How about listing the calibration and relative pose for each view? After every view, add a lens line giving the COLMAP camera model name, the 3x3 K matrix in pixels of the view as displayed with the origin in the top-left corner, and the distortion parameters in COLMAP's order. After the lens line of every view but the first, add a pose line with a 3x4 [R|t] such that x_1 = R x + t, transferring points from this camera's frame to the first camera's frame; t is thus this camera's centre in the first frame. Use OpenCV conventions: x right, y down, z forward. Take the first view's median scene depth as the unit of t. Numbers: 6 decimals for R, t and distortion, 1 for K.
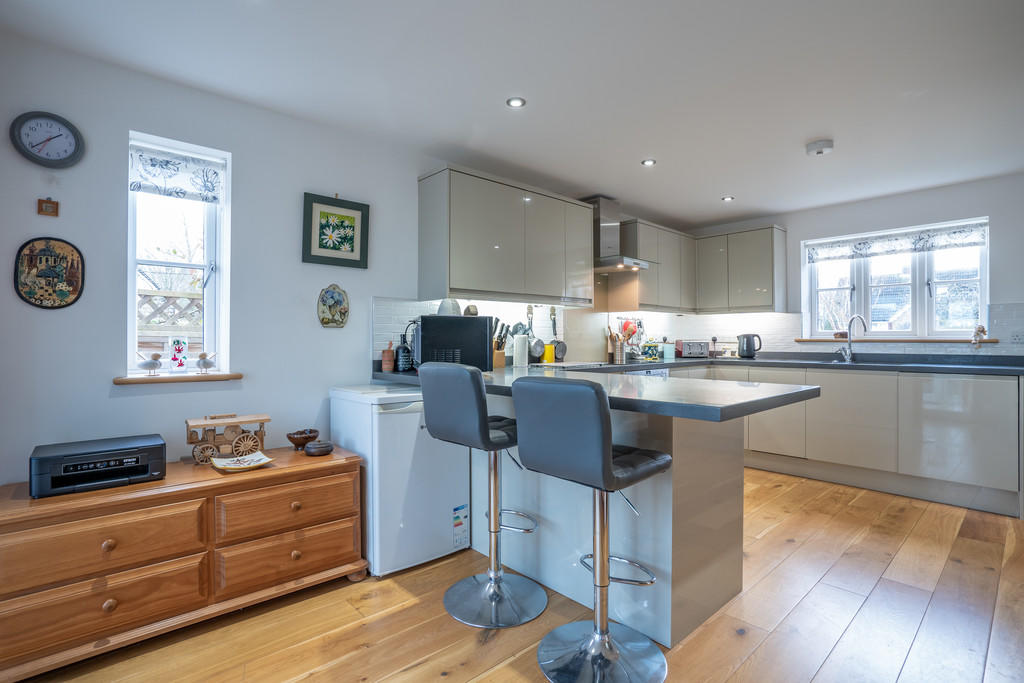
lens RADIAL K [[483.3, 0, 512.0], [0, 483.3, 341.5], [0, 0, 1]] dist [-0.030087, 0.000370]
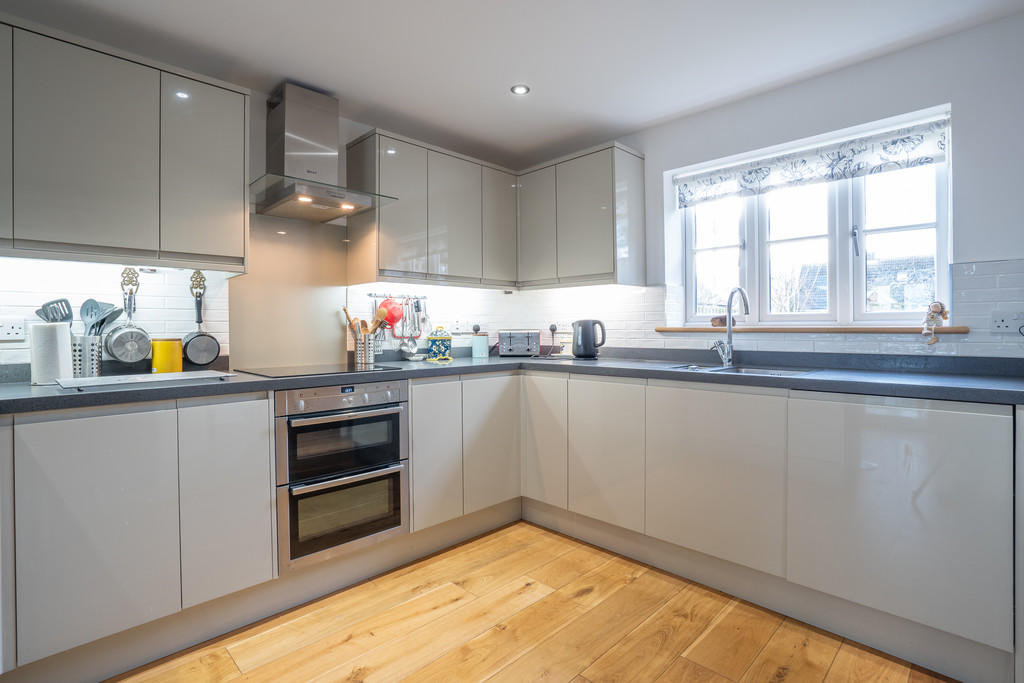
lens RADIAL K [[498.2, 0, 513.2], [0, 498.2, 329.9], [0, 0, 1]] dist [-0.029040, 0.000619]
pose [[0.998512, -0.004914, 0.054313, 0.391086], [0.004905, 0.999988, 0.000300, -0.003241], [-0.054314, -0.000033, 0.998524, 0.378707]]
